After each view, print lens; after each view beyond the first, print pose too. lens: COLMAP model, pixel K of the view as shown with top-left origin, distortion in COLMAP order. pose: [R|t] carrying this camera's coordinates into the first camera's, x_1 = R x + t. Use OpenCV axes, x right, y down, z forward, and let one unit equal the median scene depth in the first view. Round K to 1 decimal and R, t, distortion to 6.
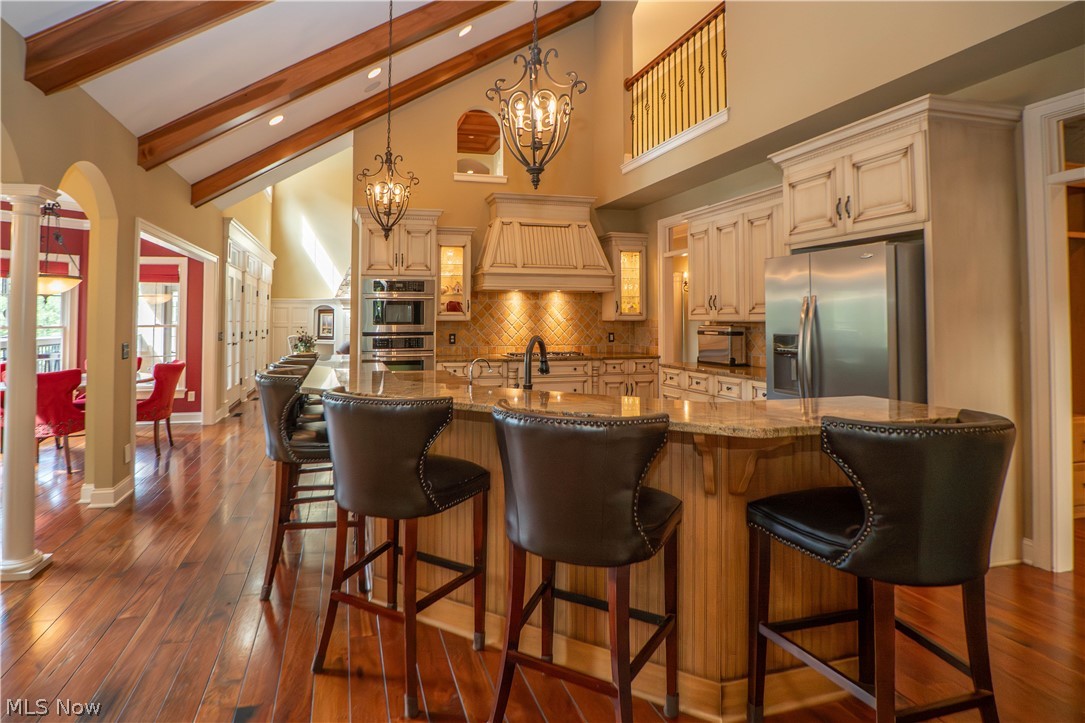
lens RADIAL K [[543.2, 0, 467.3], [0, 543.2, 302.4], [0, 0, 1]] dist [-0.033802, 0.007371]
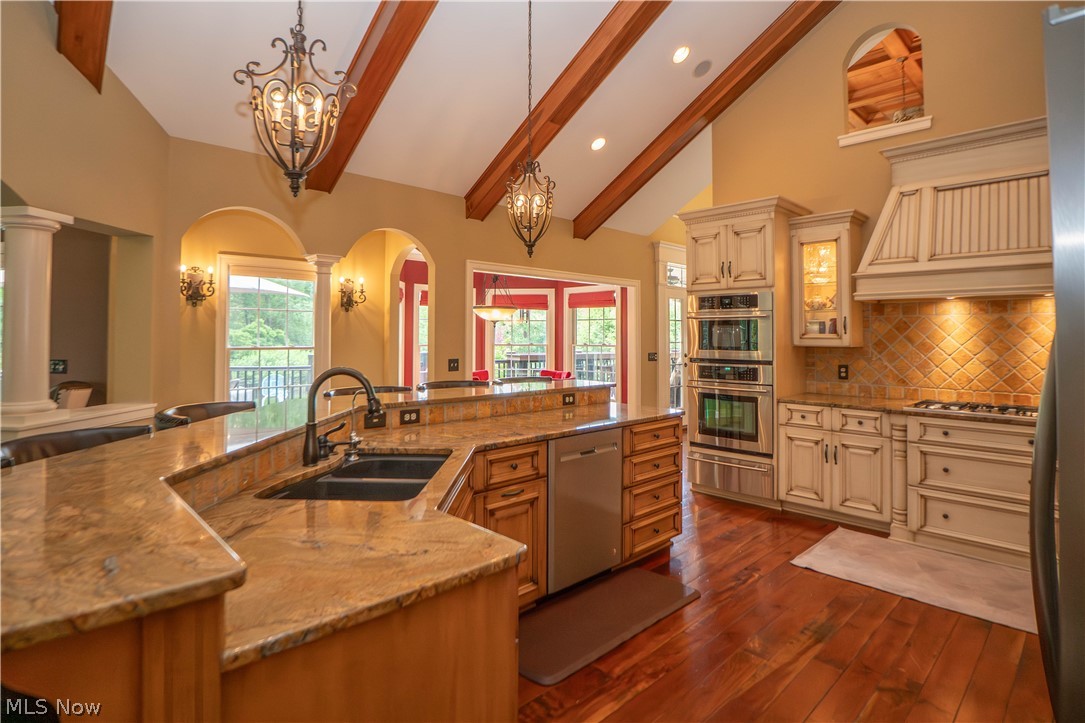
lens RADIAL K [[543.2, 0, 558.3], [0, 543.2, 314.8], [0, 0, 1]] dist [-0.033802, 0.007371]
pose [[0.535272, -0.028085, -0.844213, 0.410068], [0.019269, 0.999593, -0.021037, 0.000770], [0.844460, -0.005006, 0.535595, 0.355424]]
